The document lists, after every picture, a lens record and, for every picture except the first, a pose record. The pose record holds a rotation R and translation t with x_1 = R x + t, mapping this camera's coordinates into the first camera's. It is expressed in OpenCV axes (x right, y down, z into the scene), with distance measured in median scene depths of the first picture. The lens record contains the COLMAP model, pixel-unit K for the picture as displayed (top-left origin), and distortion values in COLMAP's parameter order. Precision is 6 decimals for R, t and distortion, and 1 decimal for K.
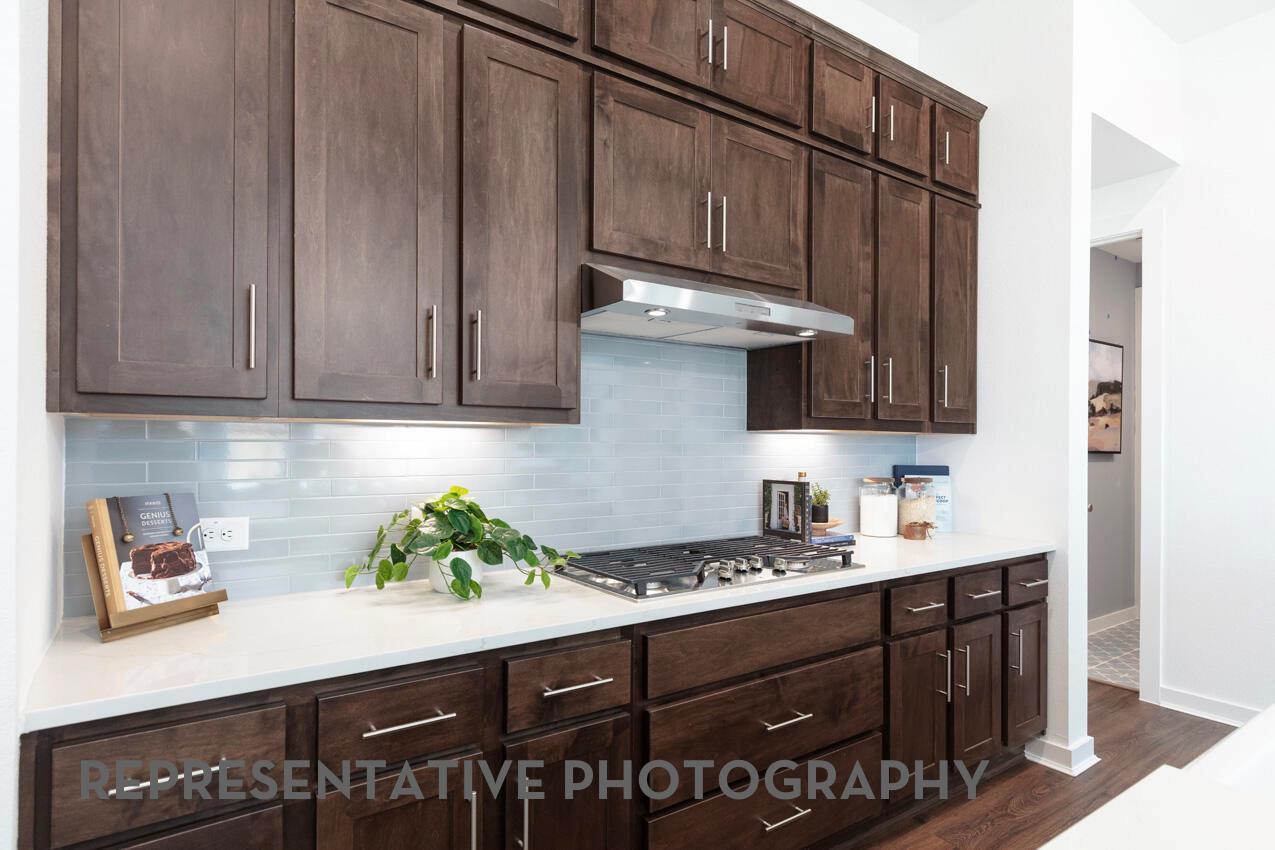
lens RADIAL K [[687.8, 0, 639.2], [0, 687.8, 438.0], [0, 0, 1]] dist [-0.000675, -0.000051]
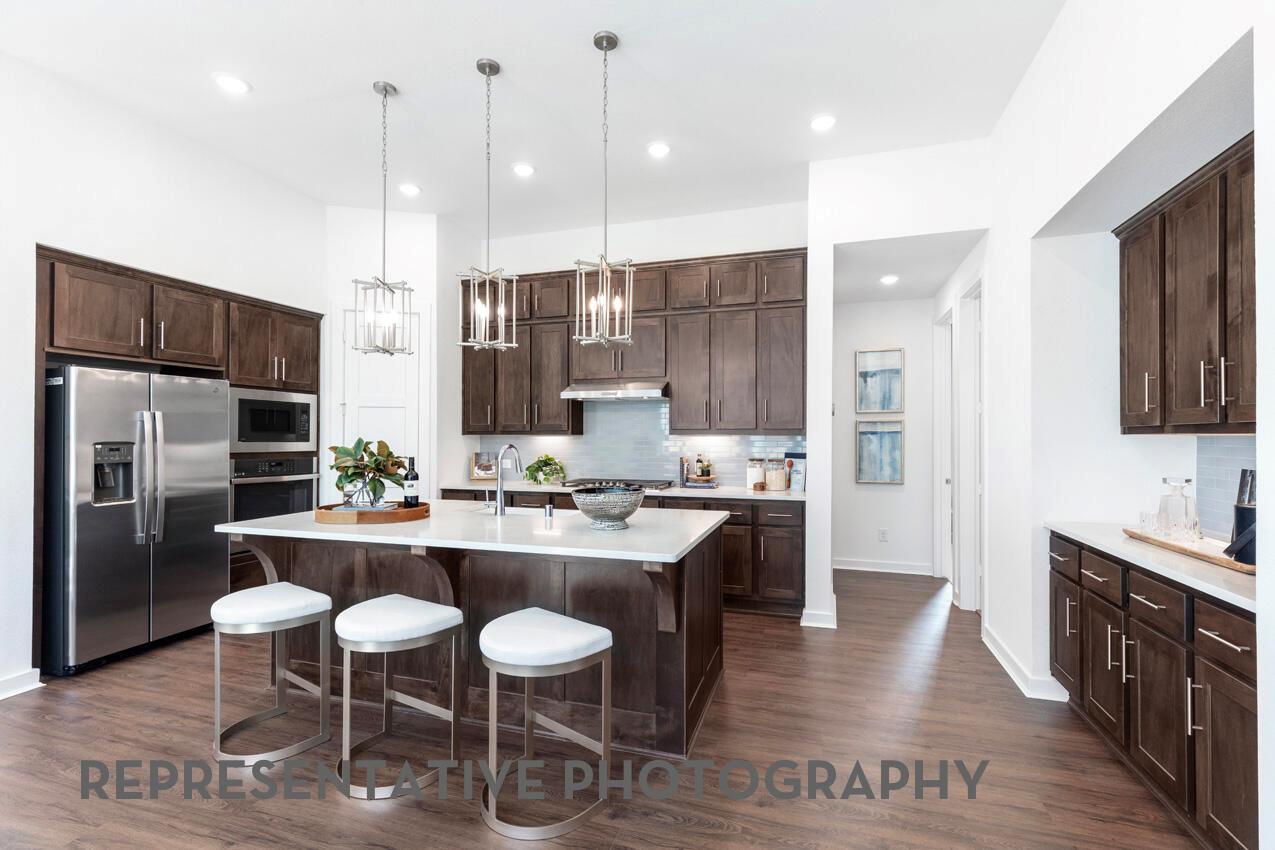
lens RADIAL K [[564.5, 0, 628.9], [0, 564.5, 427.4], [0, 0, 1]] dist [0.000173, -0.000127]
pose [[0.596978, -0.017935, -0.802057, 2.216502], [0.010554, 0.999839, -0.014503, -0.014130], [0.802188, 0.000193, 0.597072, -0.350724]]
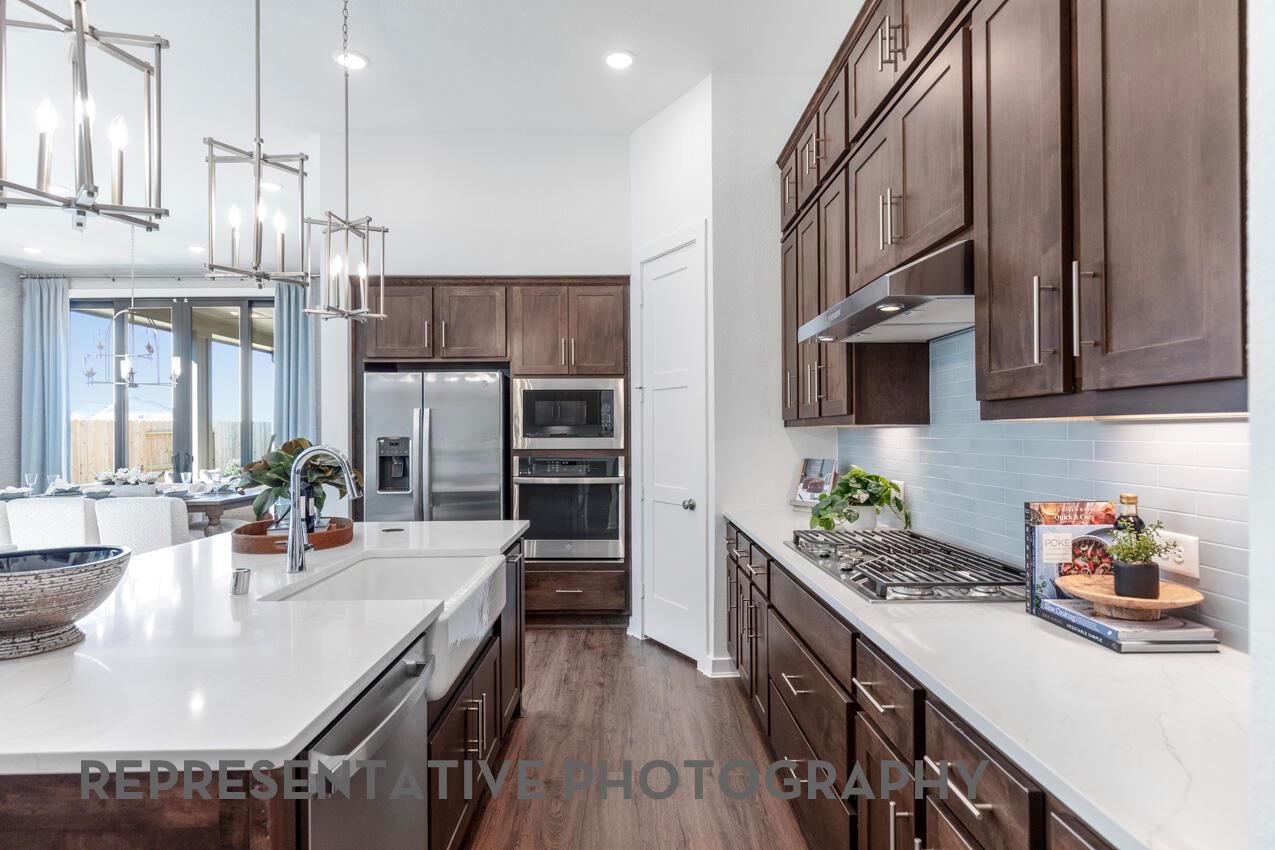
lens RADIAL K [[660.8, 0, 637.5], [0, 660.8, 425.0], [0, 0, 1]] dist [0.001715, -0.000096]
pose [[-0.552946, -0.011489, -0.833138, 1.270601], [0.010860, 0.999721, -0.020994, 0.003584], [0.833146, -0.020656, -0.552667, 1.395823]]
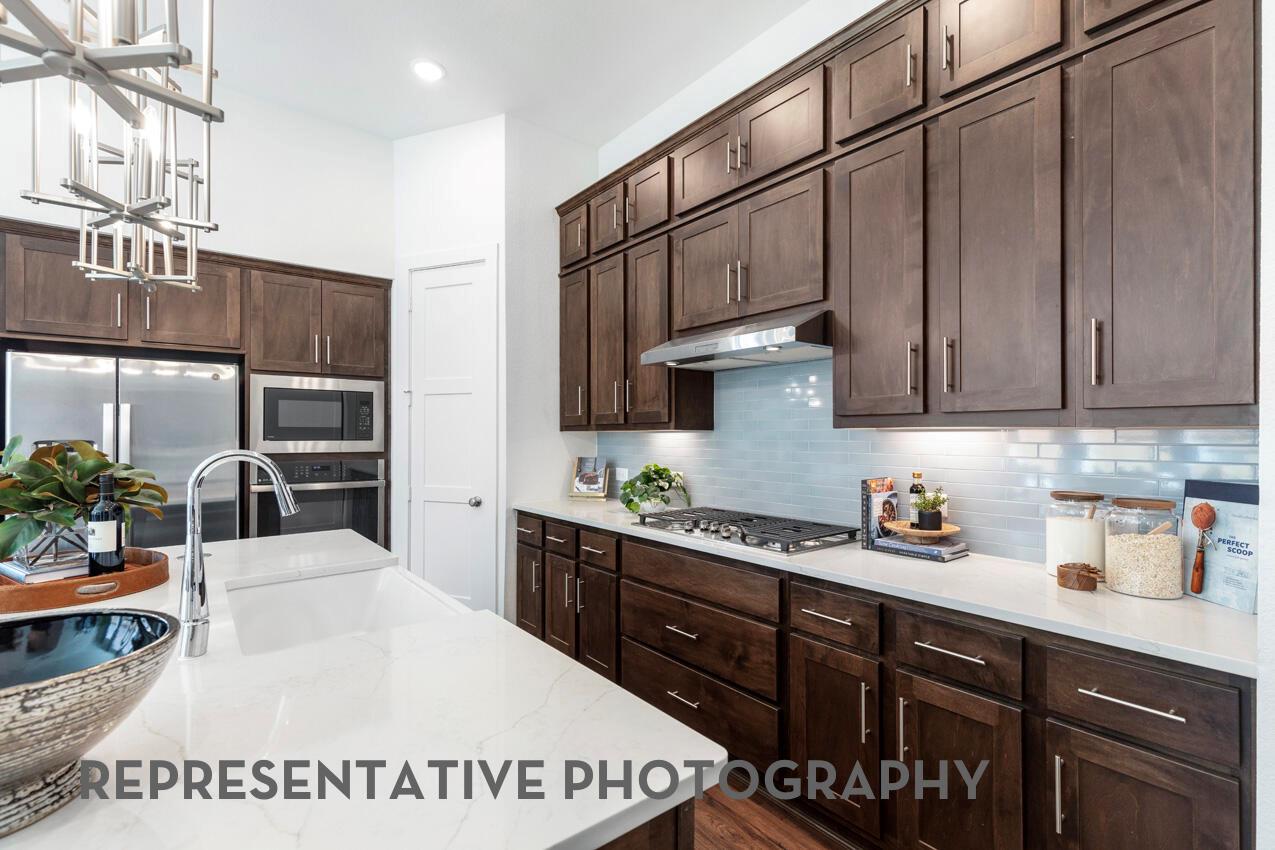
lens RADIAL K [[565.9, 0, 637.4], [0, 565.9, 430.6], [0, 0, 1]] dist [0.002931, 0.000121]
pose [[0.059527, -0.011990, -0.998155, 1.413361], [0.011187, 0.999873, -0.011344, -0.002918], [0.998164, -0.010491, 0.059653, 0.833808]]
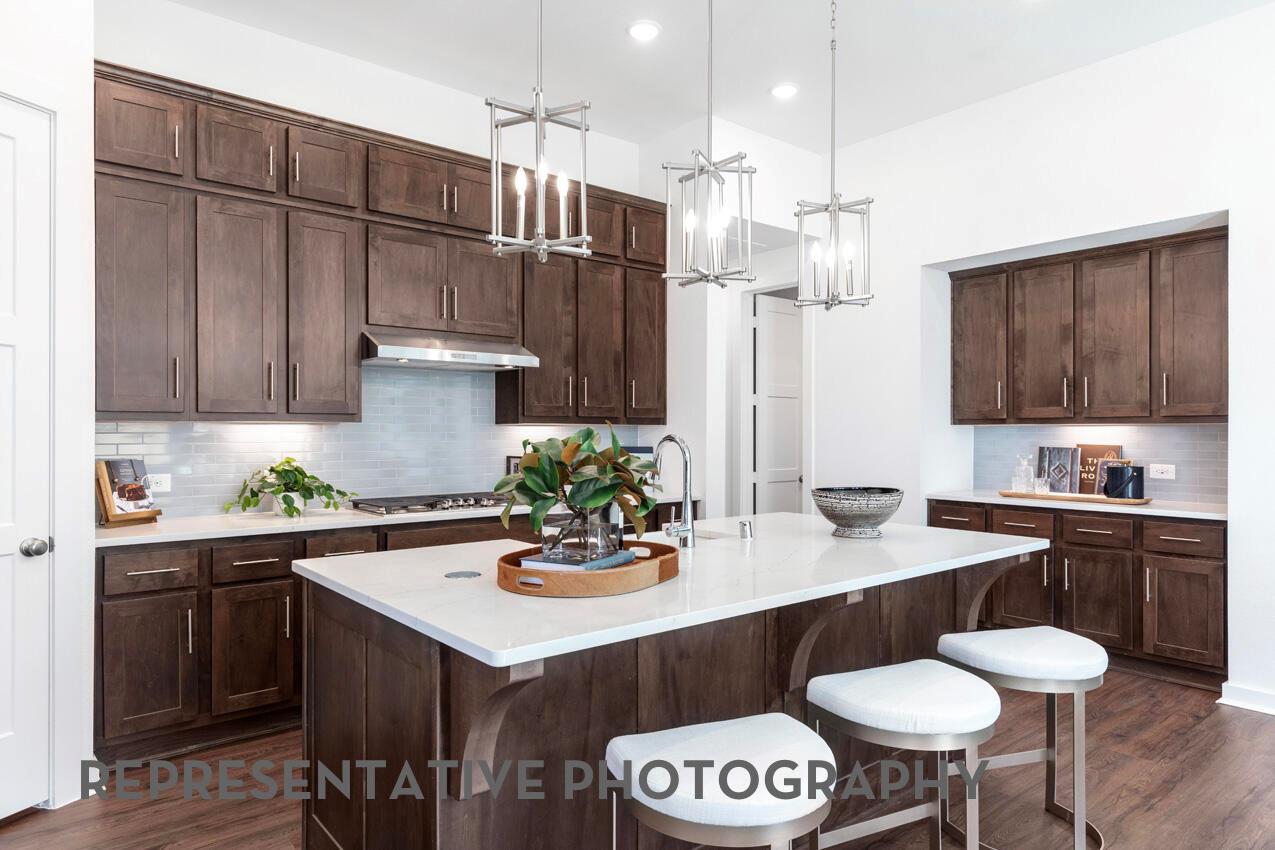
lens RADIAL K [[782.1, 0, 633.1], [0, 782.1, 426.3], [0, 0, 1]] dist [0.001407, -0.001801]
pose [[0.996929, -0.004943, 0.078158, 0.467138], [0.004831, 0.999987, 0.001620, -0.009956], [-0.078165, -0.001238, 0.996940, -1.096696]]
